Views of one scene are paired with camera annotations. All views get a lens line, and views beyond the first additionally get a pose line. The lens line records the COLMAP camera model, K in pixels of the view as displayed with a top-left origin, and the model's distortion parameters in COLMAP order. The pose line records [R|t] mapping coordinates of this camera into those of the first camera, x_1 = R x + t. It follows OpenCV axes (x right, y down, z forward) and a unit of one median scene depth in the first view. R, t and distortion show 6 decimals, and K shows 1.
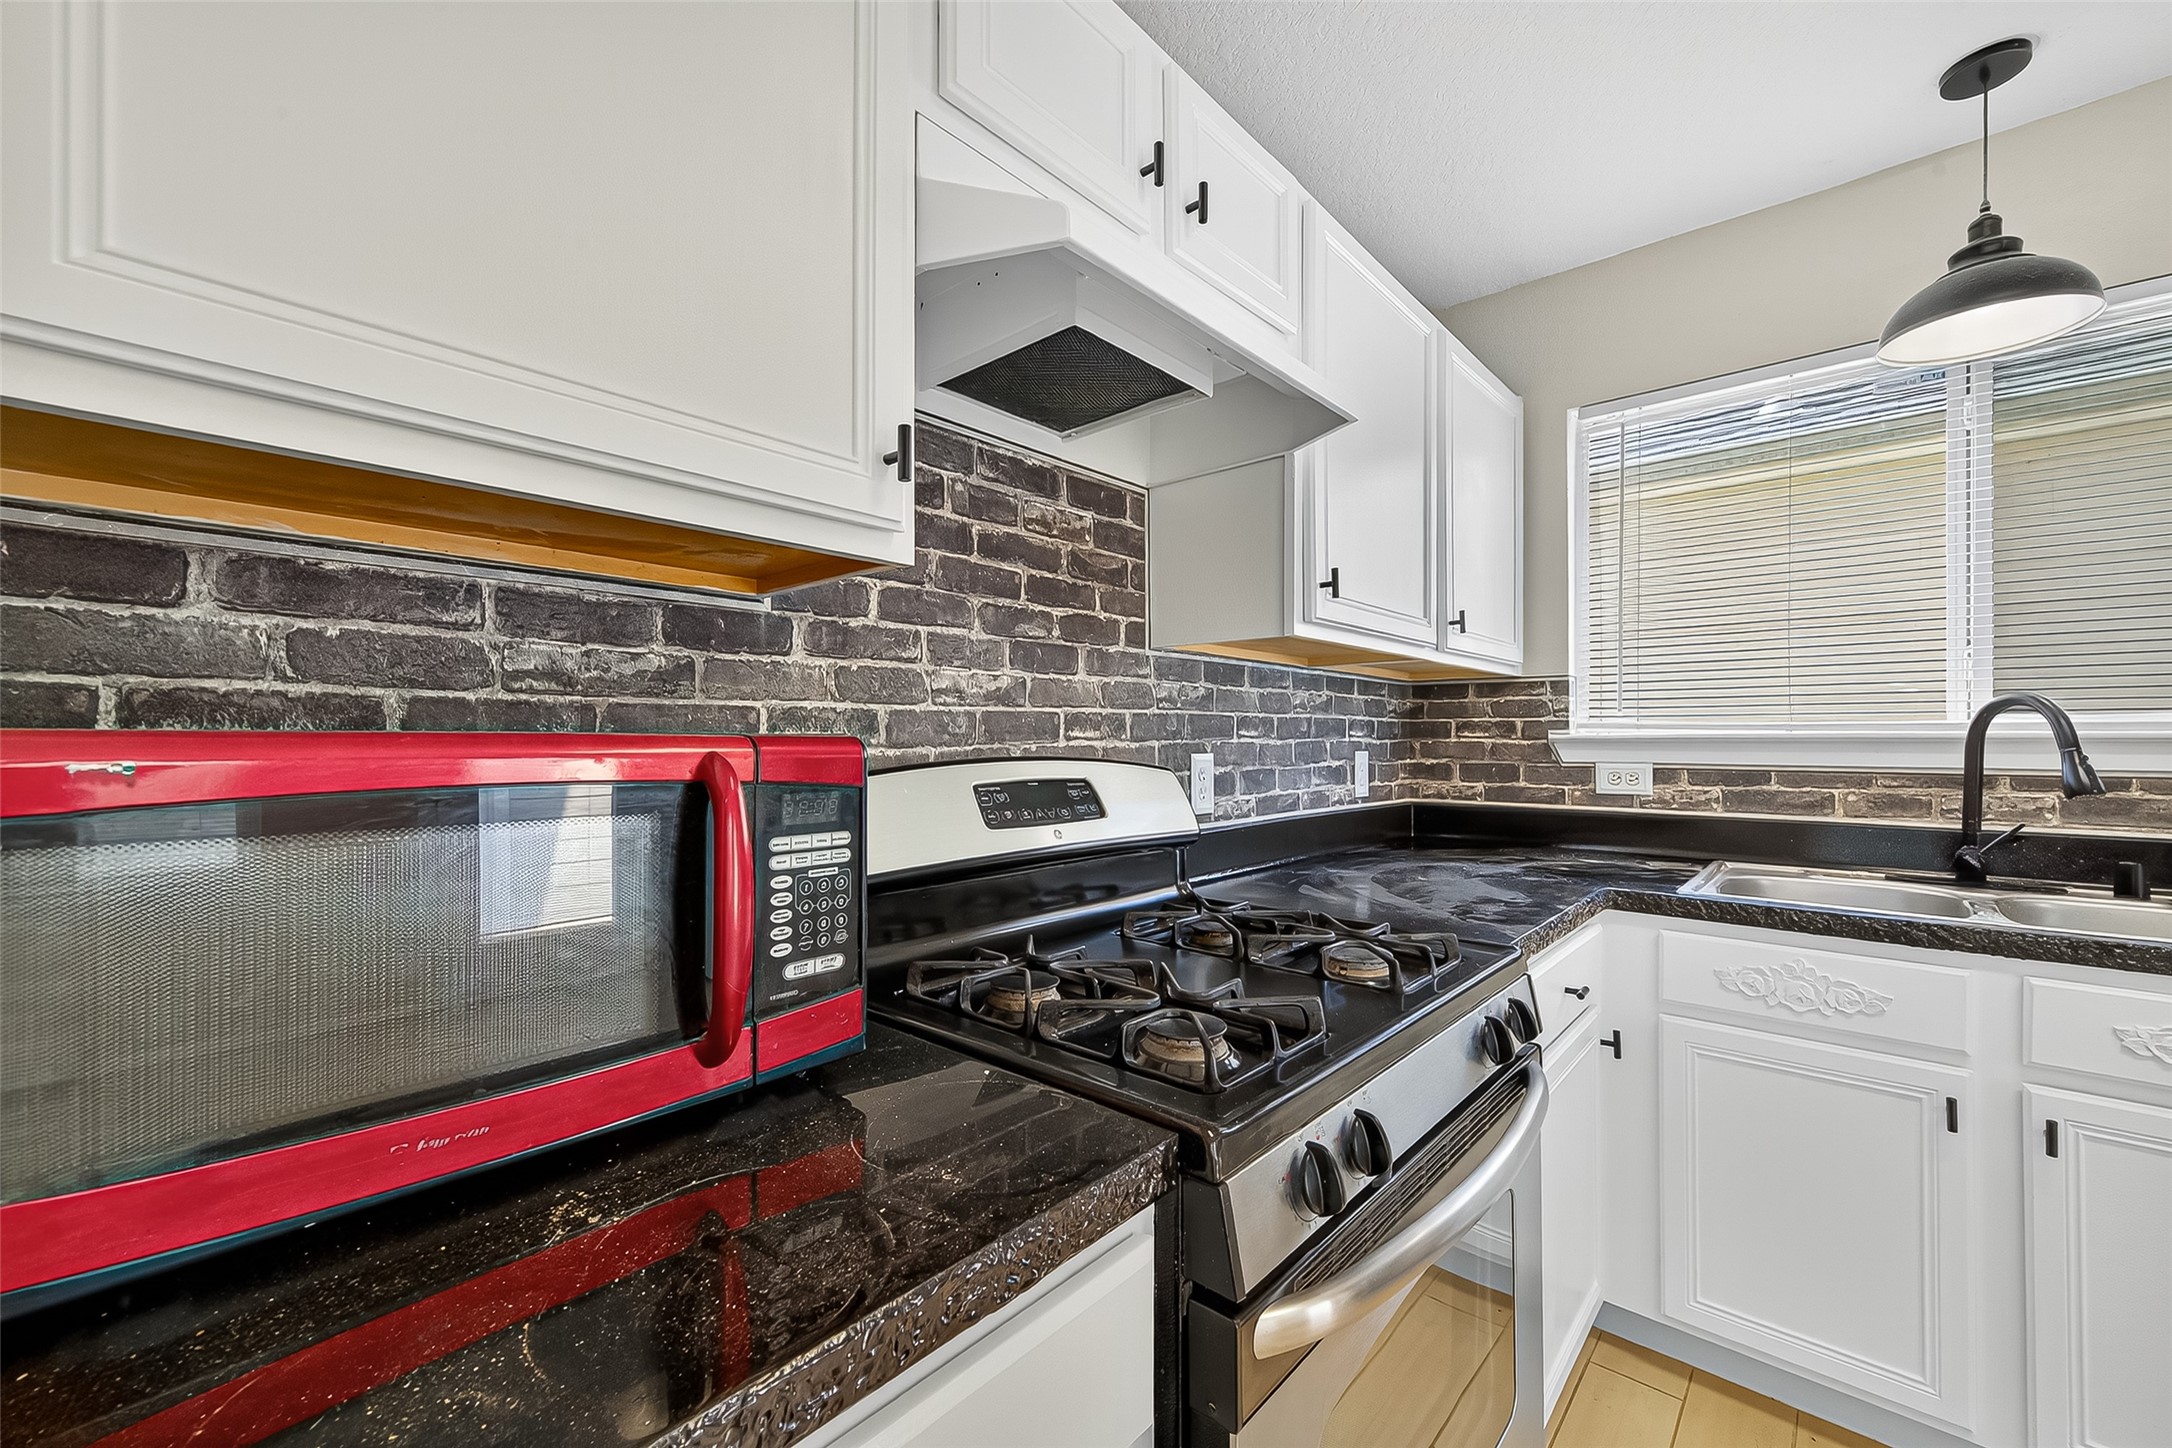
lens RADIAL K [[847.7, 0, 1101.6], [0, 847.7, 735.7], [0, 0, 1]] dist [0.013248, -0.003166]
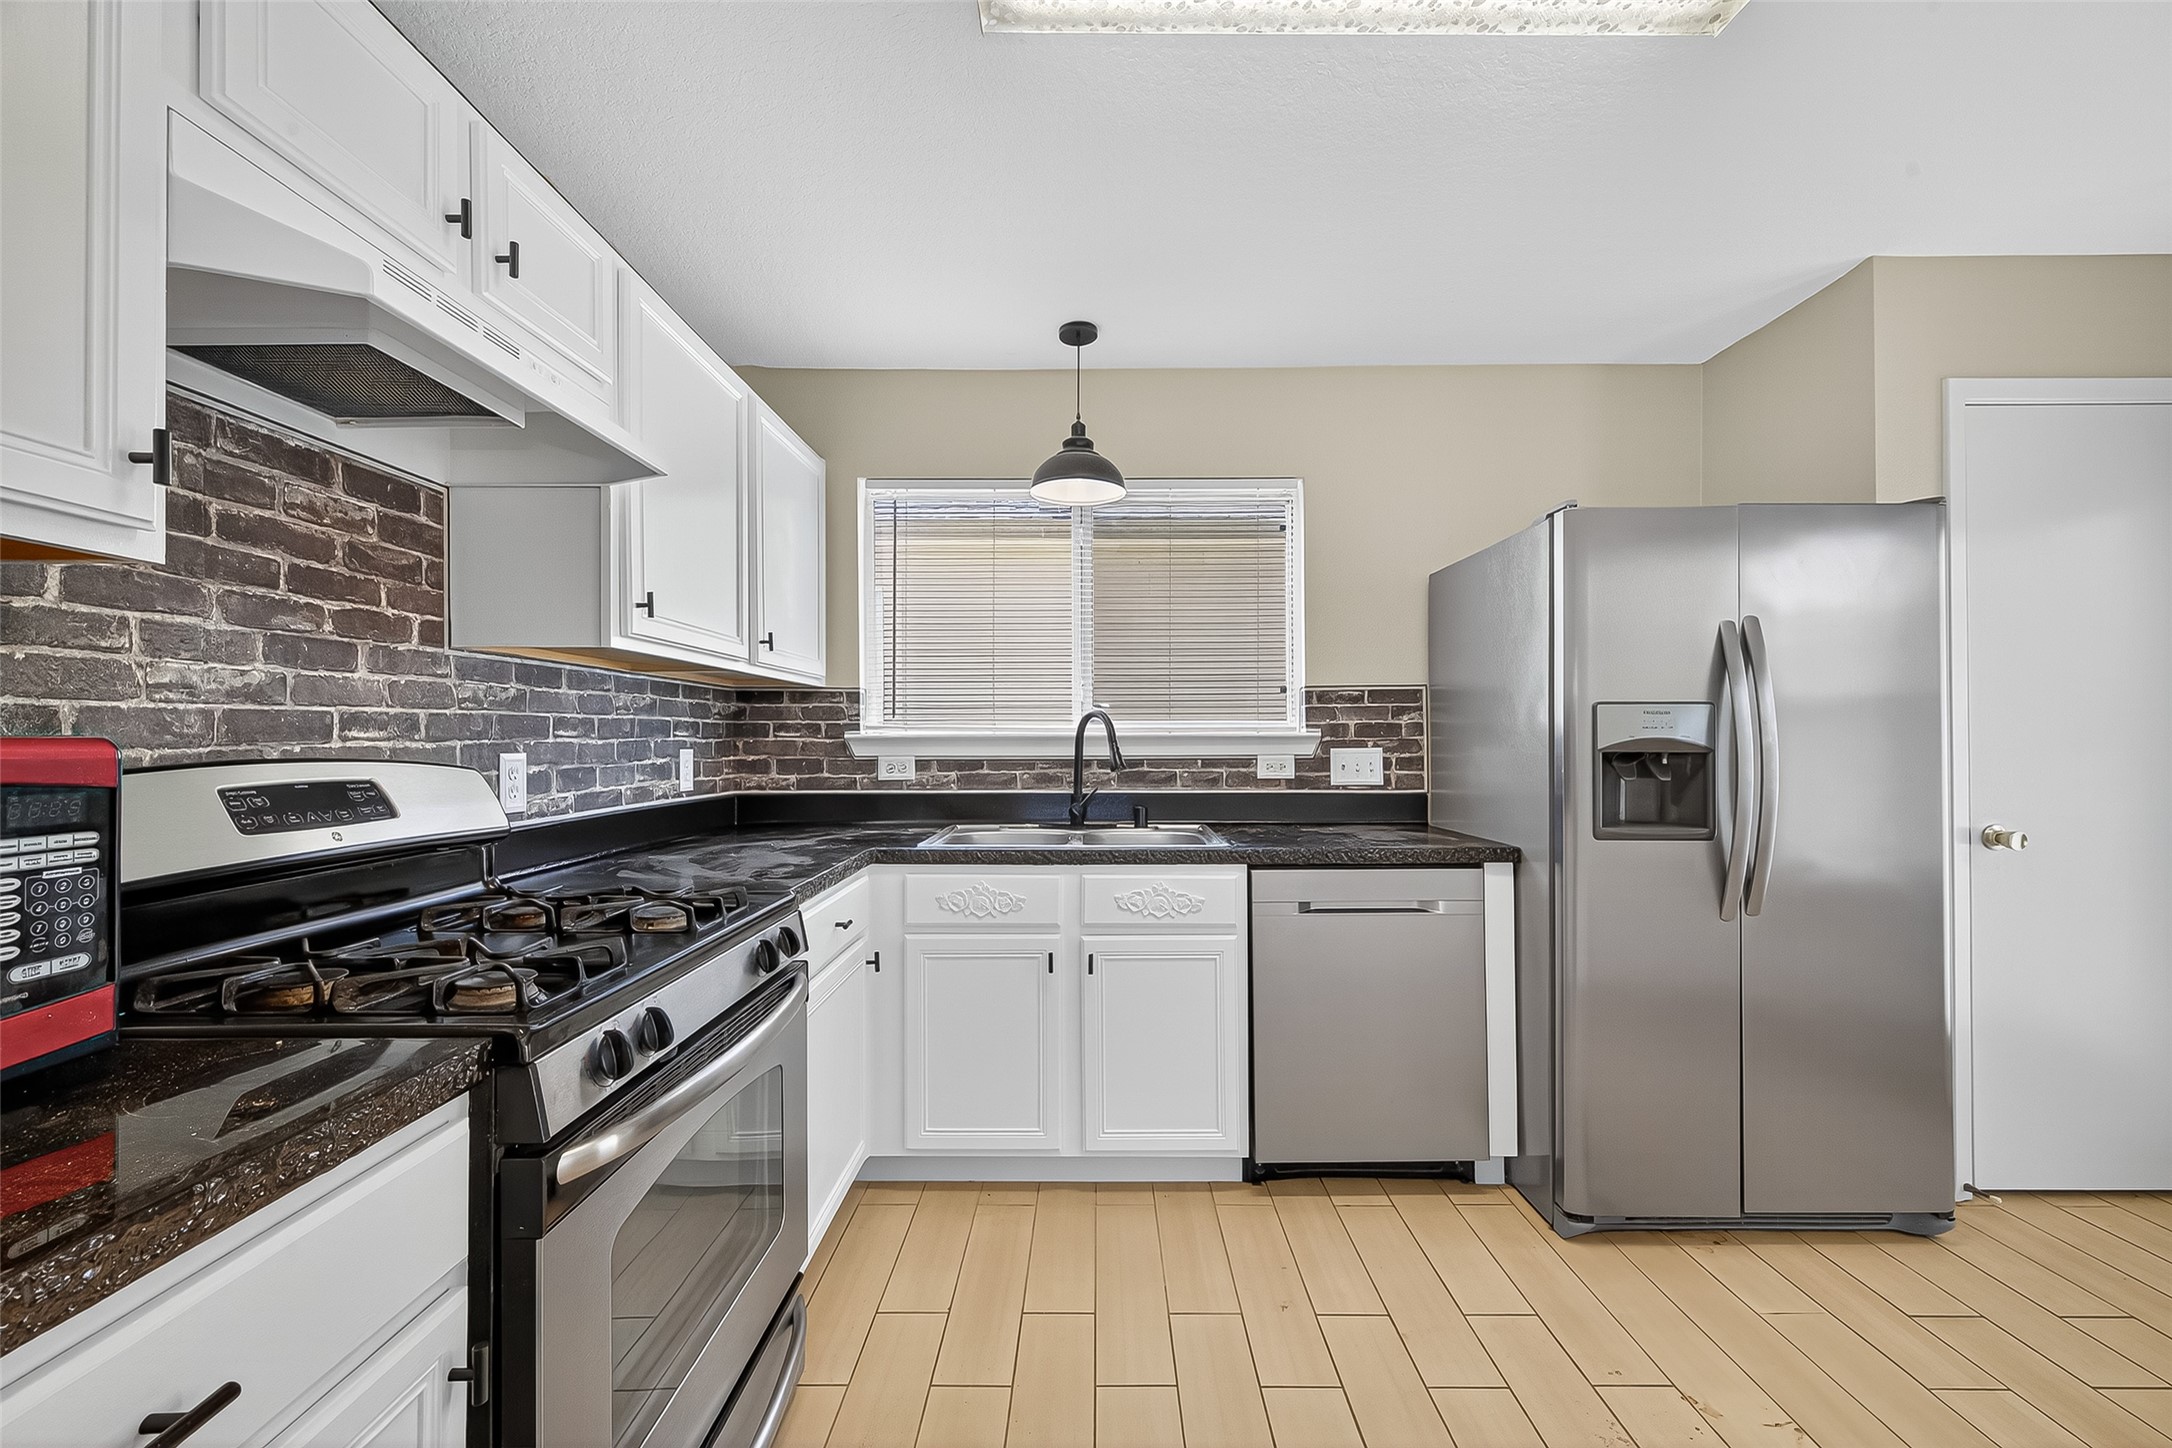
lens RADIAL K [[847.7, 0, 1079.1], [0, 847.7, 731.5], [0, 0, 1]] dist [0.013248, -0.003166]
pose [[0.760628, 0.002933, 0.649181, -0.033227], [-0.000525, 0.999992, -0.003903, -0.001644], [-0.649188, 0.002628, 0.760624, -0.254962]]
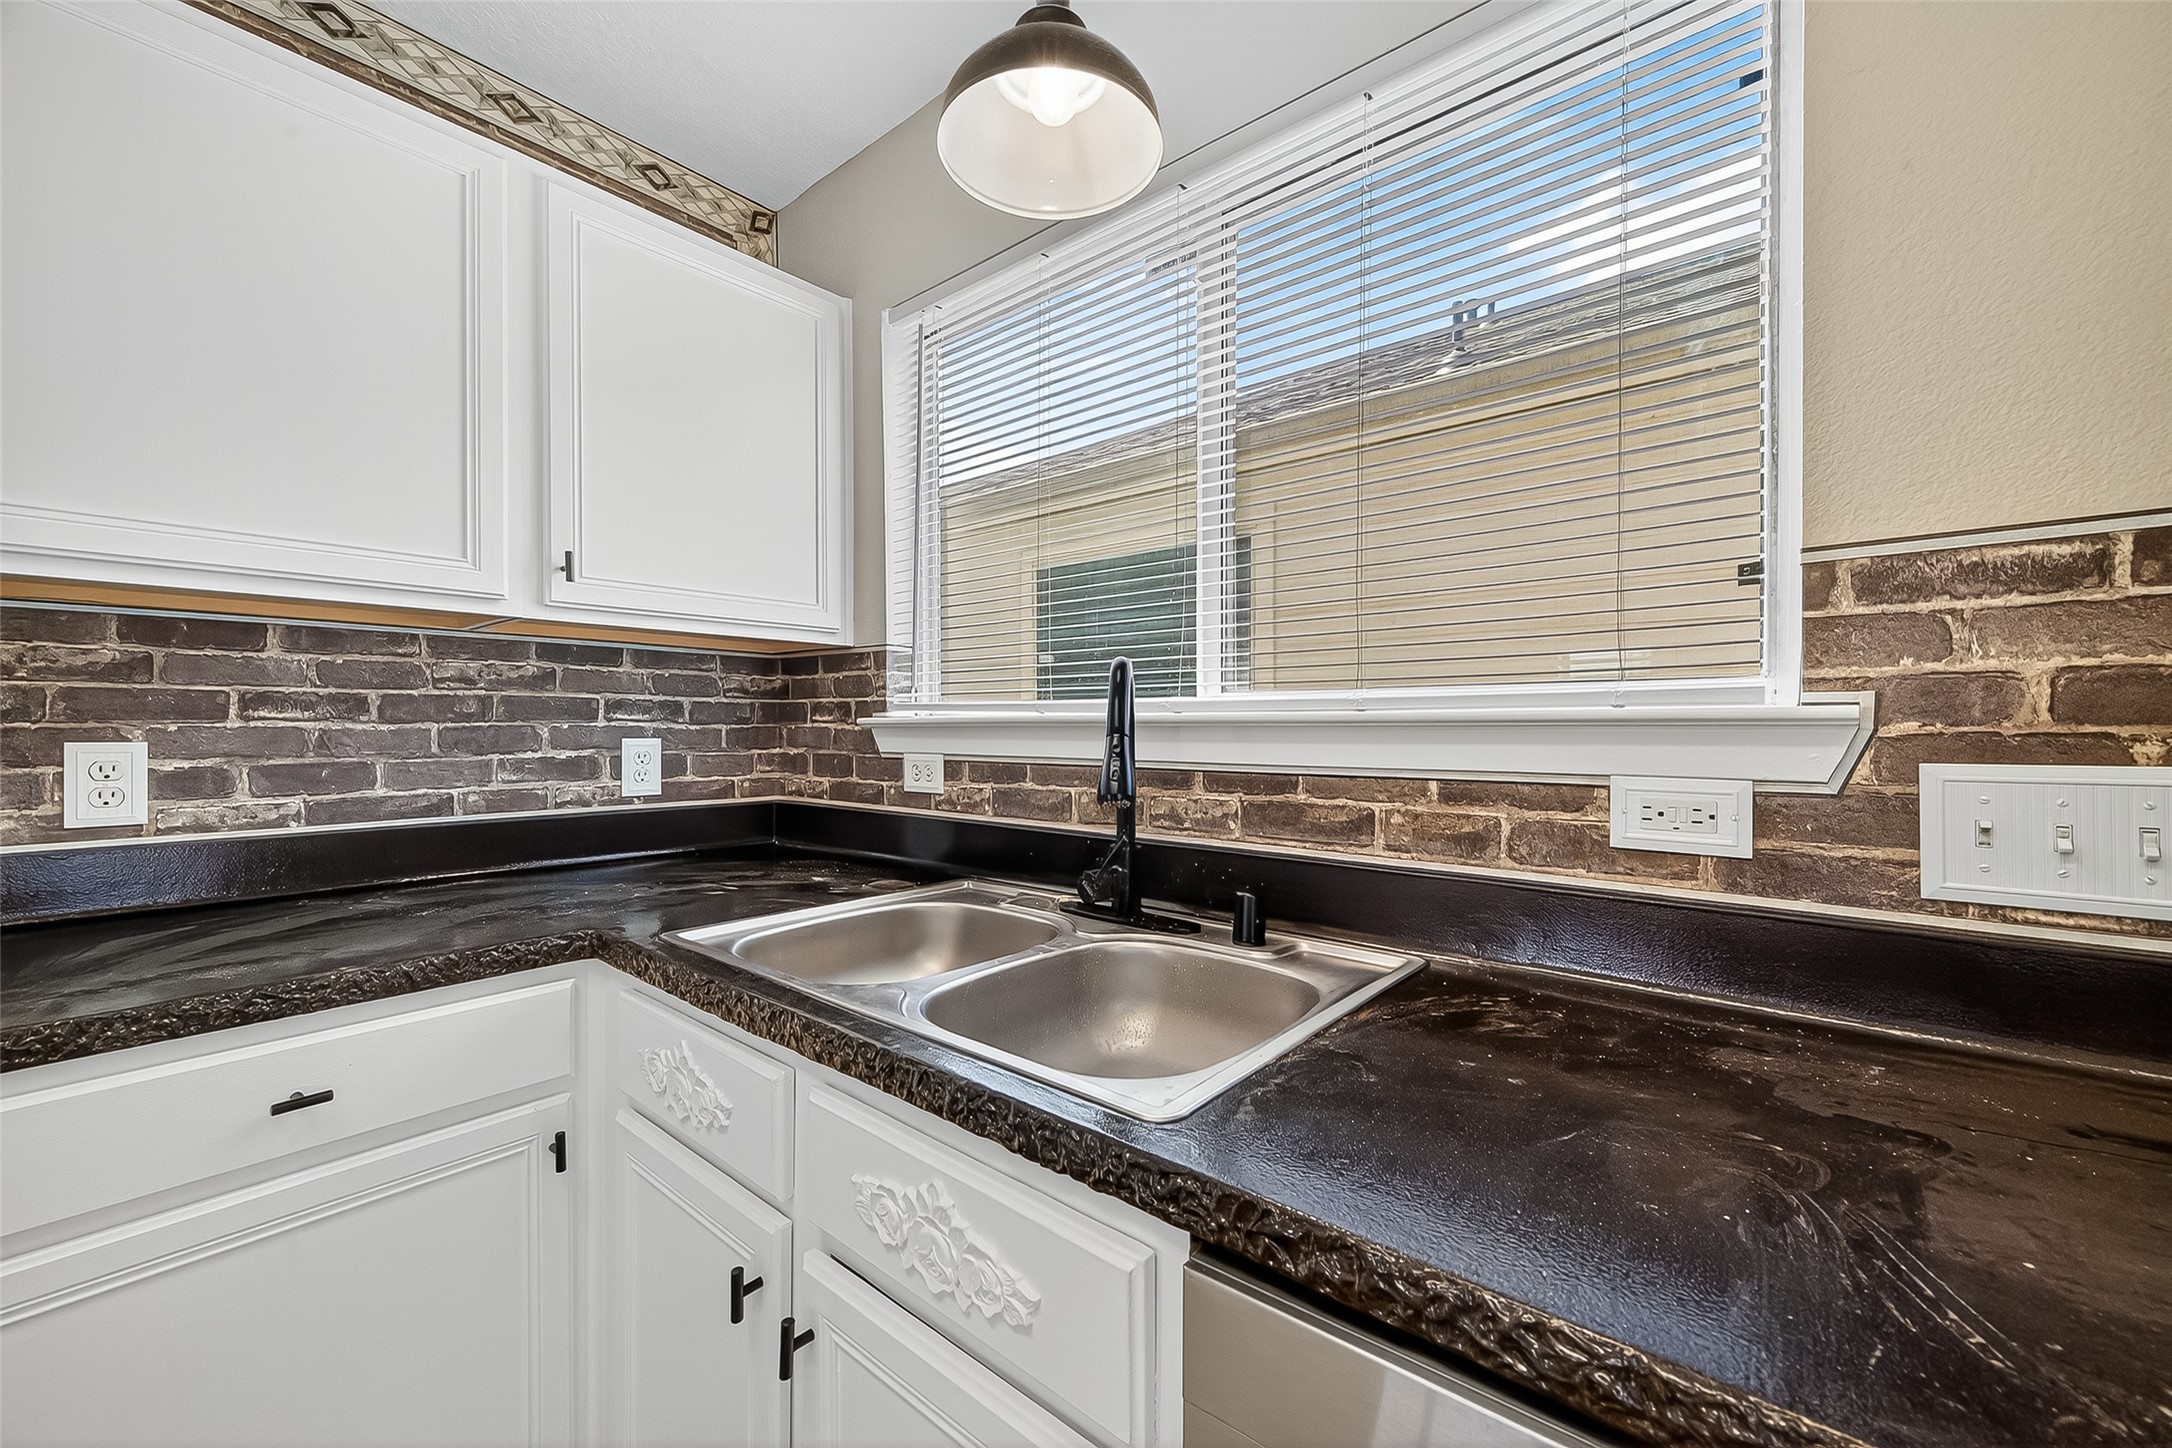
lens RADIAL K [[847.7, 0, 1110.3], [0, 847.7, 723.2], [0, 0, 1]] dist [0.013248, -0.003166]
pose [[0.999864, 0.001003, 0.016433, 1.097278], [-0.001013, 0.999999, 0.000587, 0.004402], [-0.016432, -0.000603, 0.999865, 0.293971]]
